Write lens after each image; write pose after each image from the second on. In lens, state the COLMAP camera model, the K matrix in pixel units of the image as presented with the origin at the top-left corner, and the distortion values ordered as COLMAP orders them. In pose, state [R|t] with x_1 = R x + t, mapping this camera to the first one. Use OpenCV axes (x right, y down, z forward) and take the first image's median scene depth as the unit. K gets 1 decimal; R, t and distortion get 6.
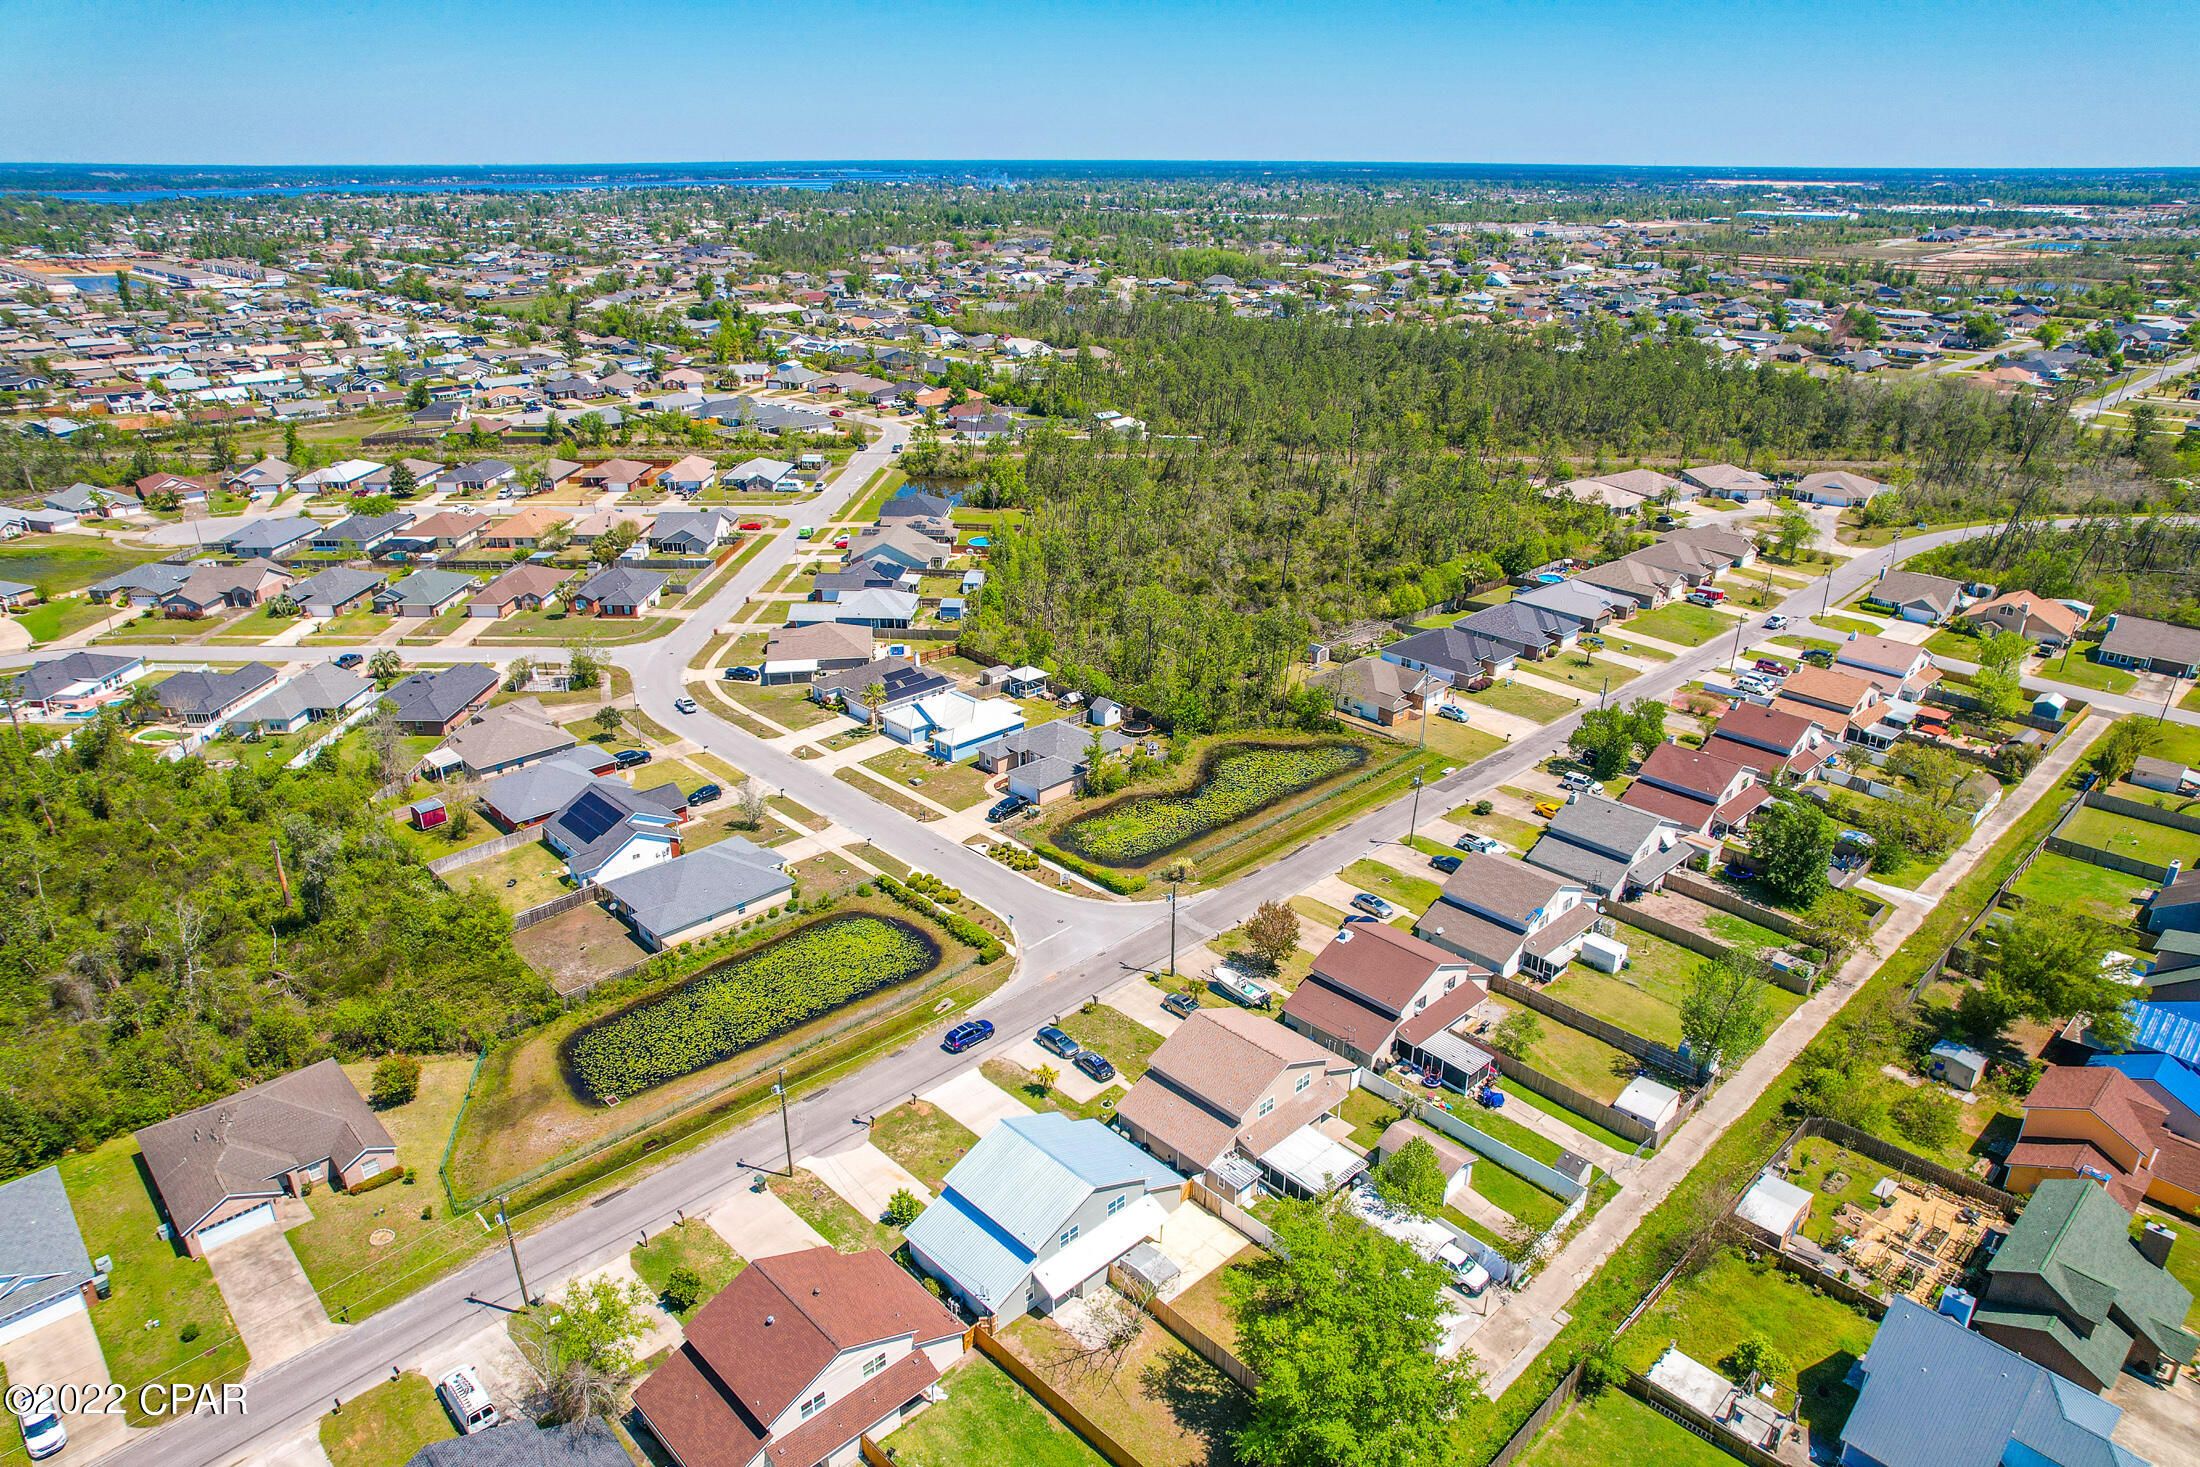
lens RADIAL K [[1408.0, 0, 1108.4], [0, 1408.0, 744.9], [0, 0, 1]] dist [-0.072954, 0.066231]
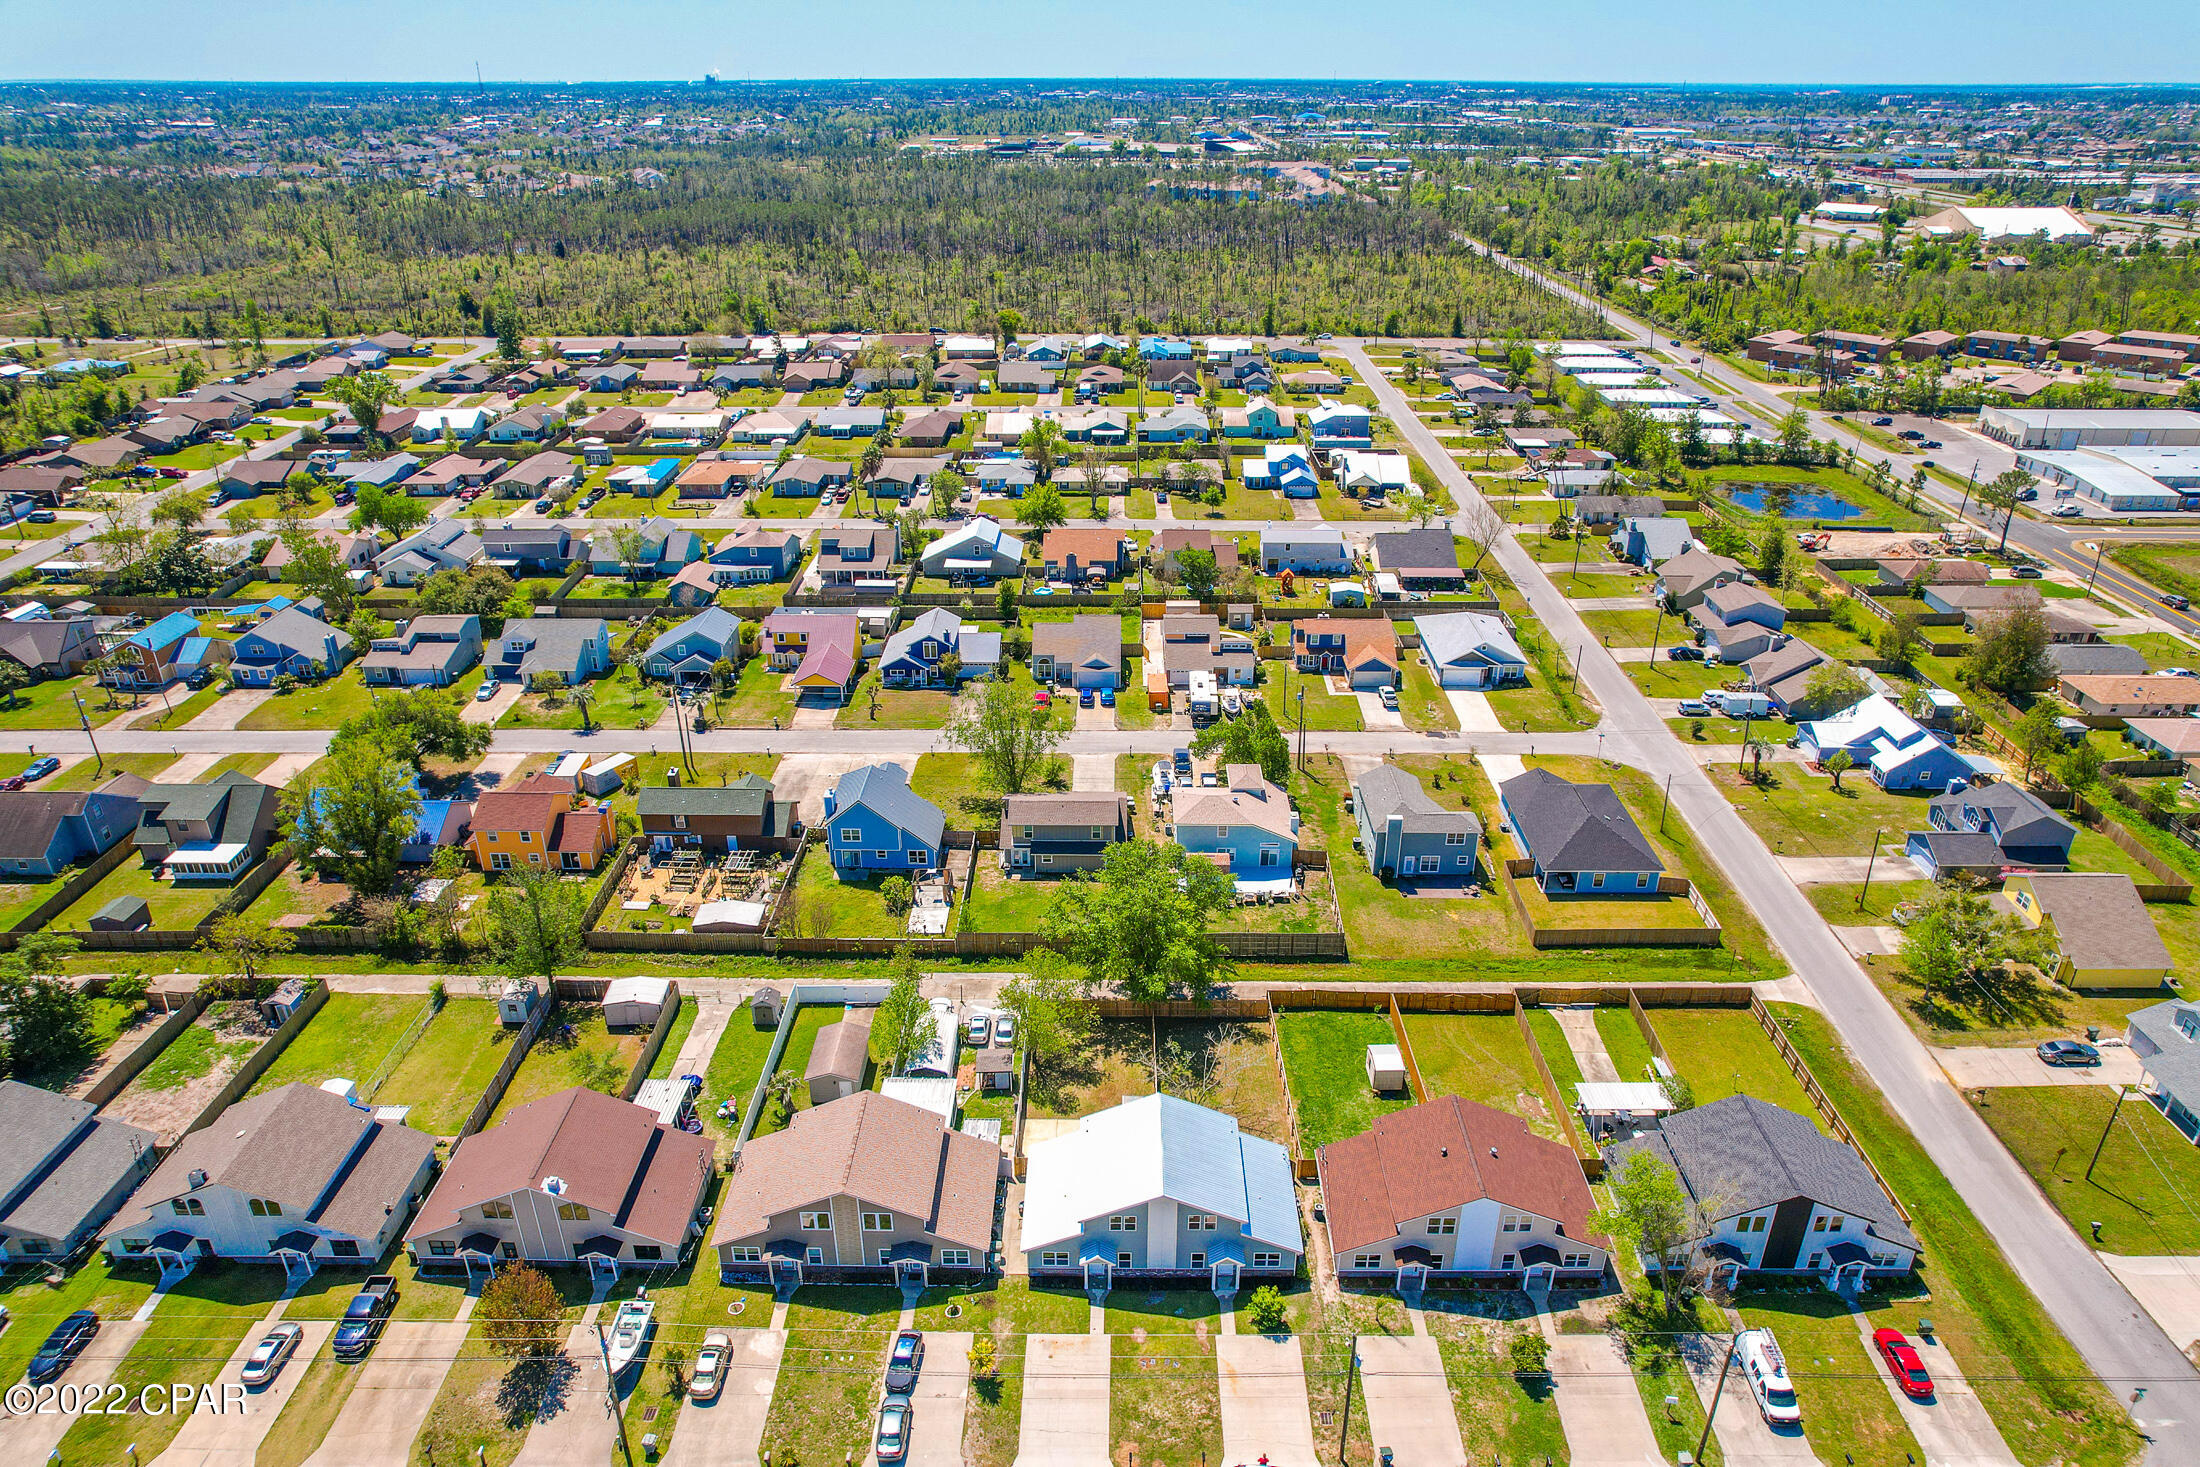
lens RADIAL K [[1408.0, 0, 1108.4], [0, 1408.0, 744.9], [0, 0, 1]] dist [-0.072954, 0.066231]
pose [[-0.717494, -0.305610, 0.625943, -0.321076], [0.270343, 0.706001, 0.654581, -0.322131], [-0.641964, 0.638878, -0.423932, 0.757943]]
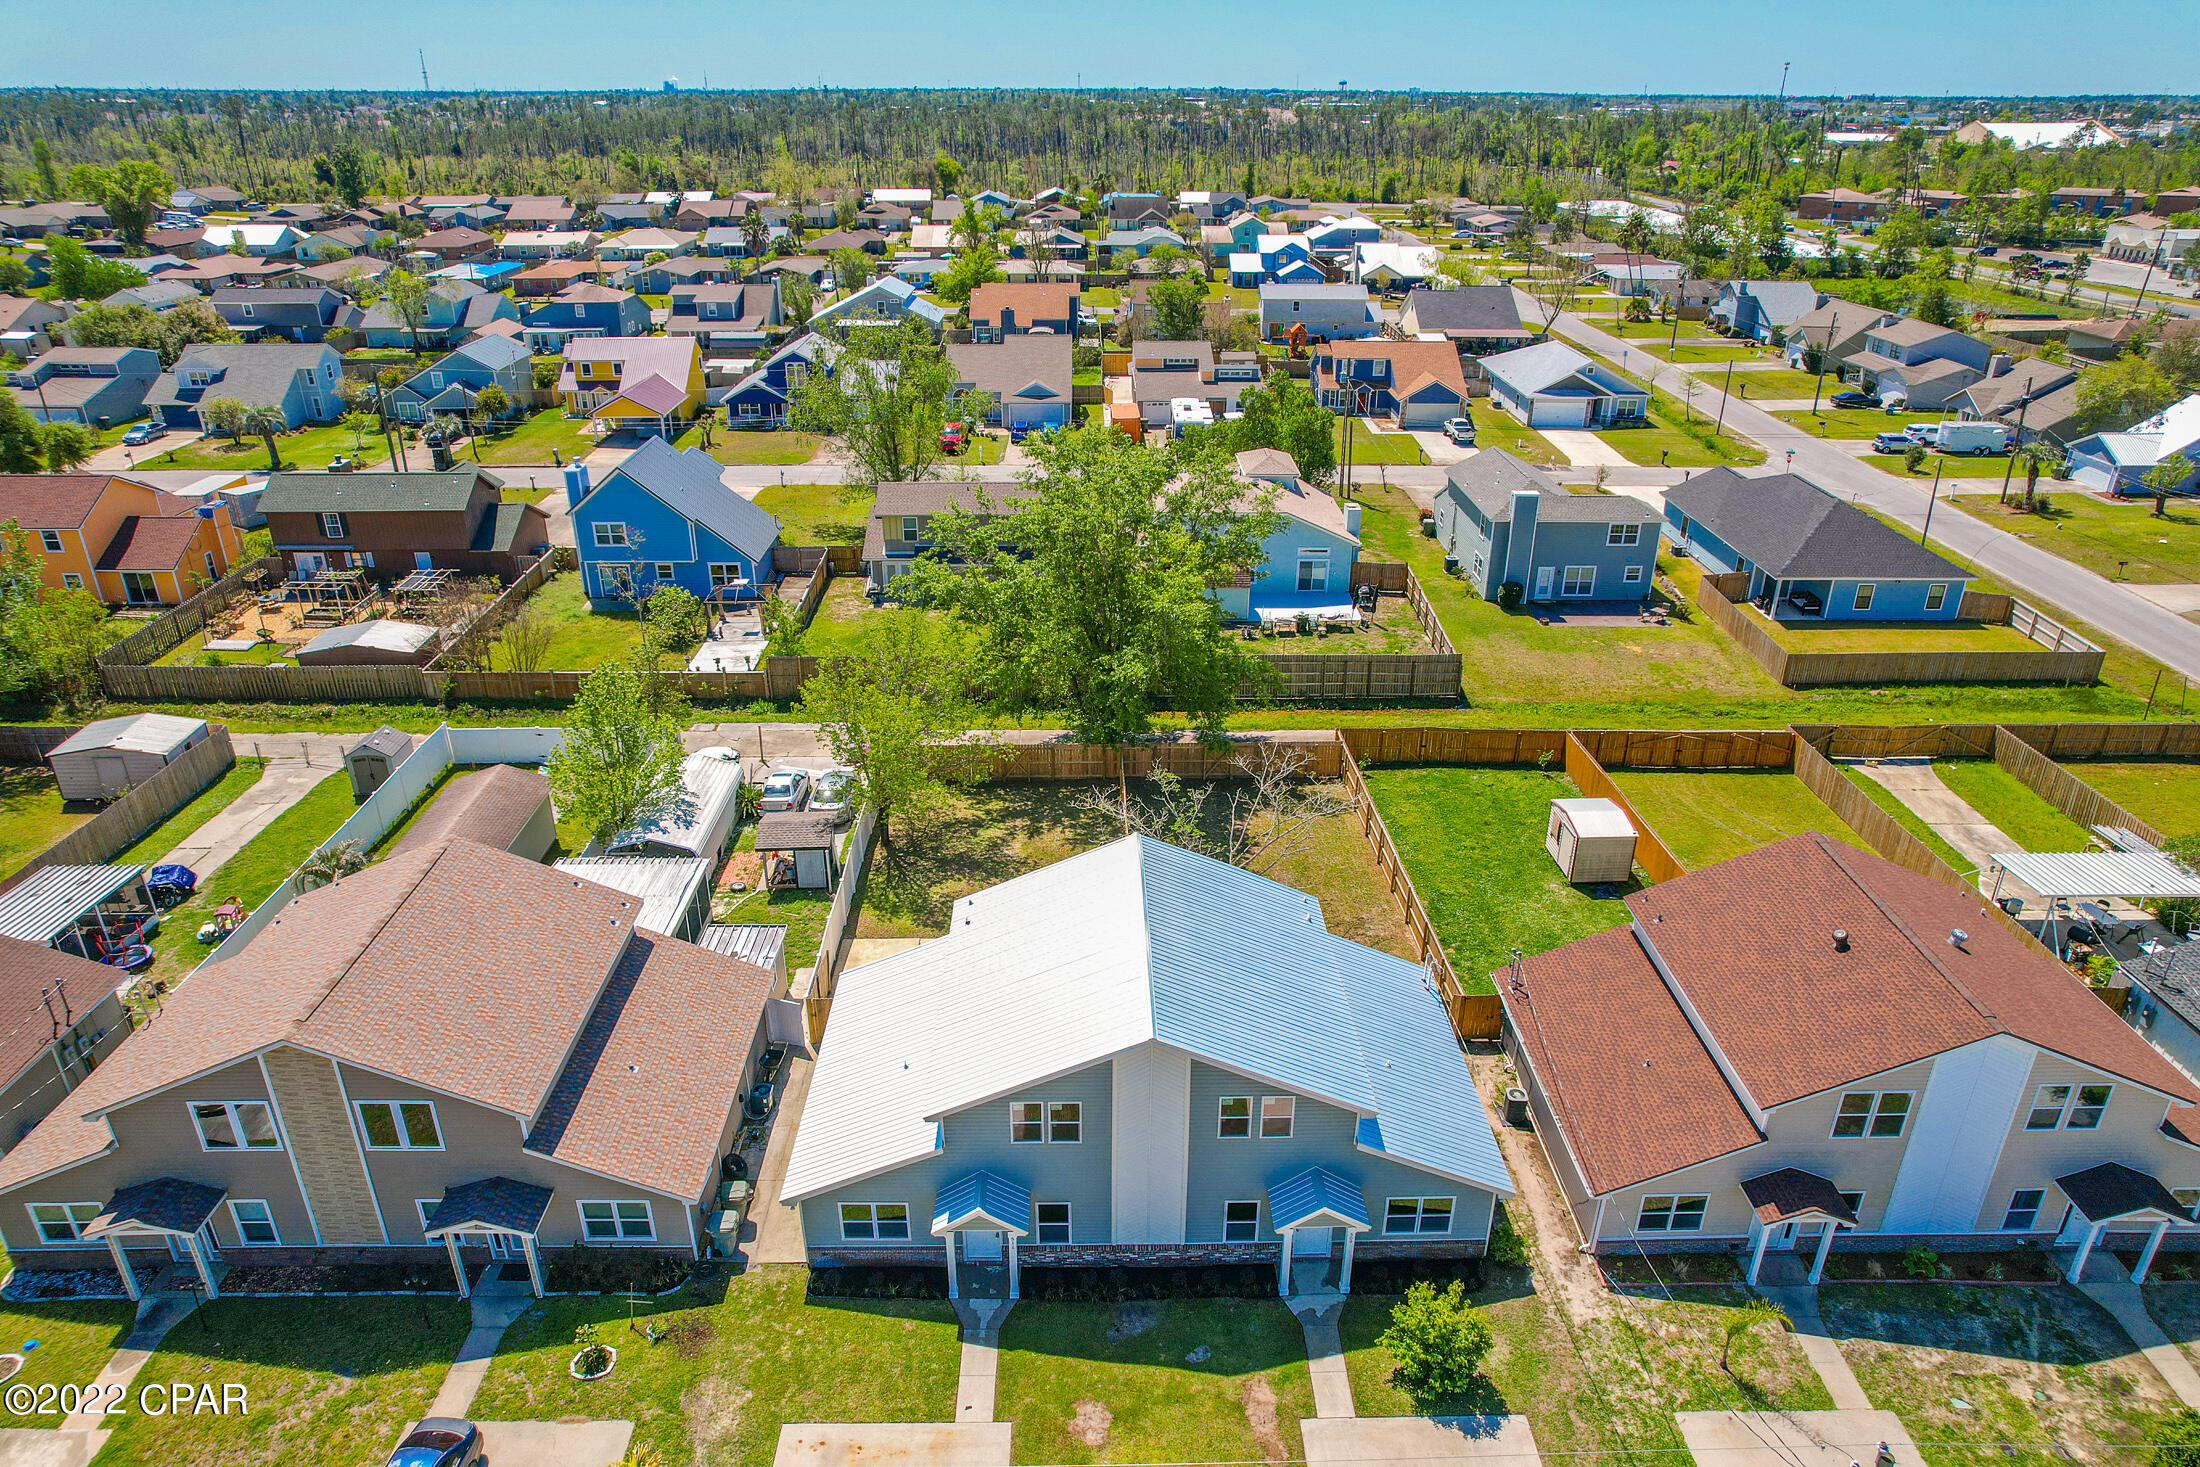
lens RADIAL K [[1408.0, 0, 1108.4], [0, 1408.0, 744.9], [0, 0, 1]] dist [-0.072954, 0.066231]
pose [[-0.734242, -0.293862, 0.611992, -0.154131], [0.261243, 0.709745, 0.654228, 0.002774], [-0.626611, 0.640240, -0.444355, 0.691426]]
